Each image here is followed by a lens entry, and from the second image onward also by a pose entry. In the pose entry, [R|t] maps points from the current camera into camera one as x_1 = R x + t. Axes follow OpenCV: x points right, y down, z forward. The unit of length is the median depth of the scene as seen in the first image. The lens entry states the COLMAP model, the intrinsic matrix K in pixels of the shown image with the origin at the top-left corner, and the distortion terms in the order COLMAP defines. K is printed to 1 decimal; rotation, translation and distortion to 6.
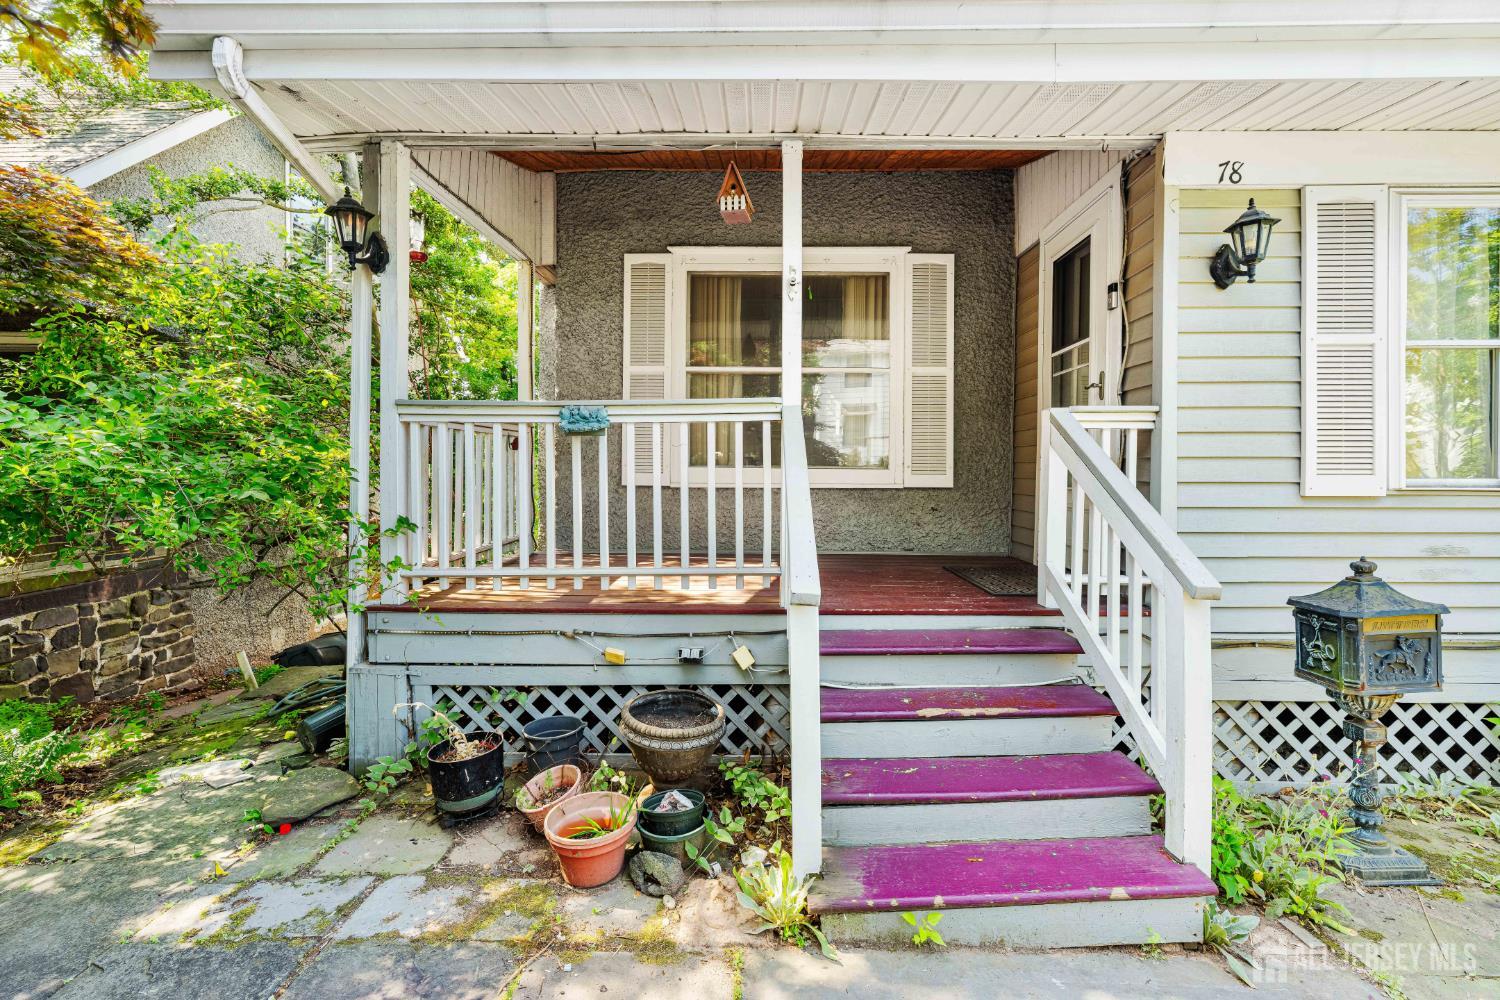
lens RADIAL K [[633.2, 0, 748.0], [0, 633.2, 487.5], [0, 0, 1]] dist [0.001091, 0.000523]
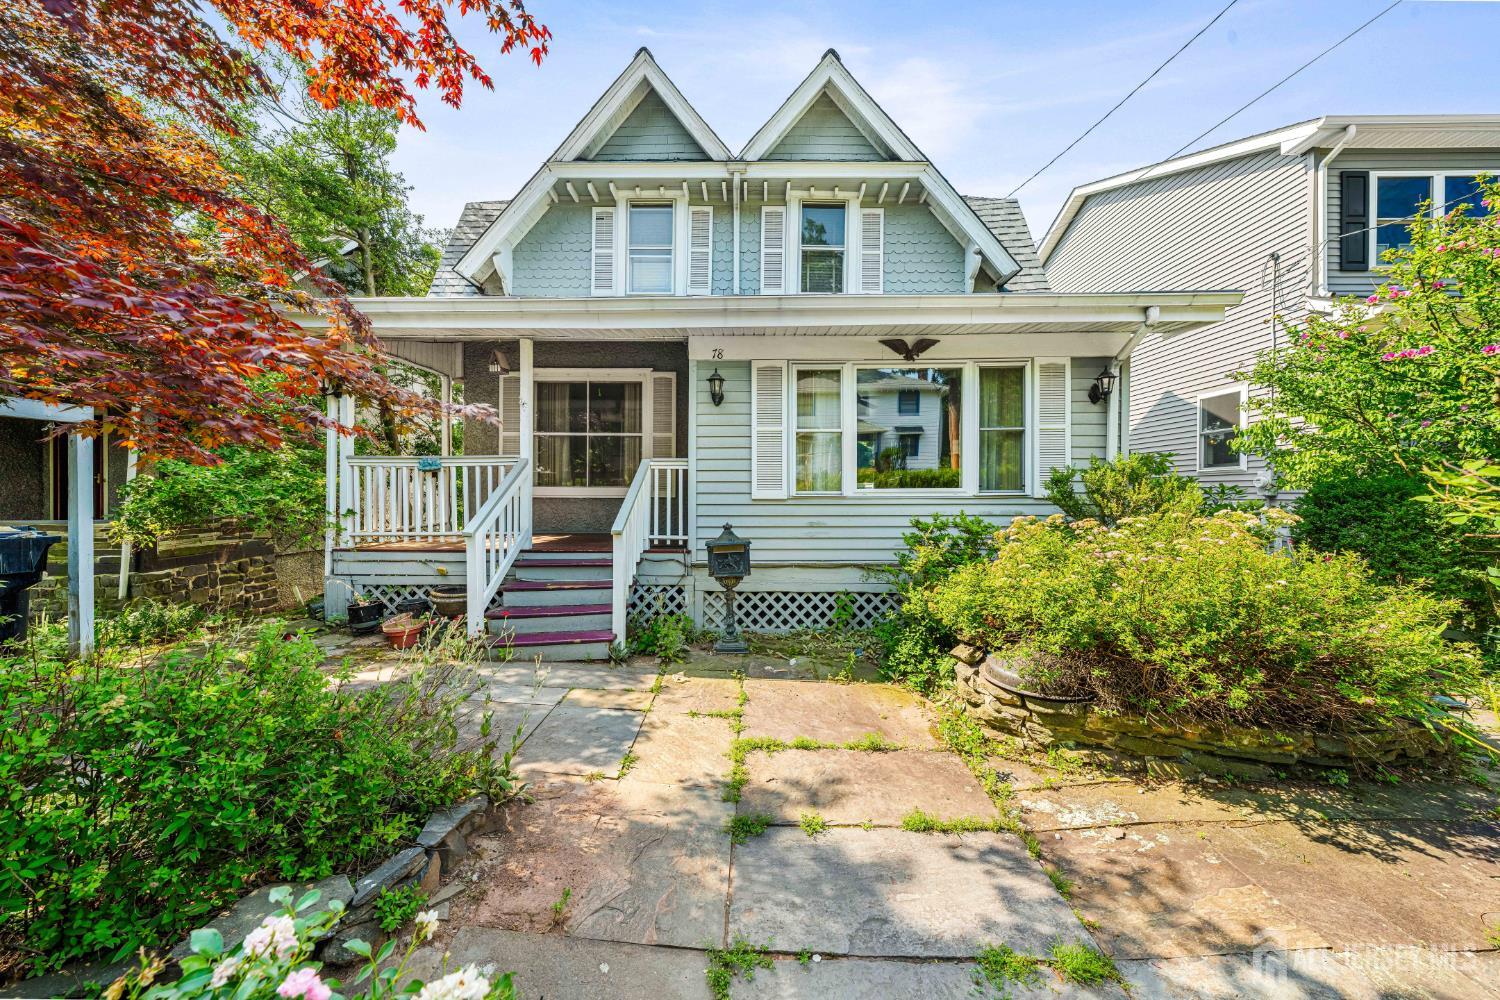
lens RADIAL K [[506.9, 0, 752.0], [0, 506.9, 500.7], [0, 0, 1]] dist [0.001035, 0.000033]
pose [[0.999992, 0.001019, -0.003944, 0.558127], [-0.001057, 0.999954, -0.009522, 0.022999], [0.003934, 0.009526, 0.999947, -0.491869]]
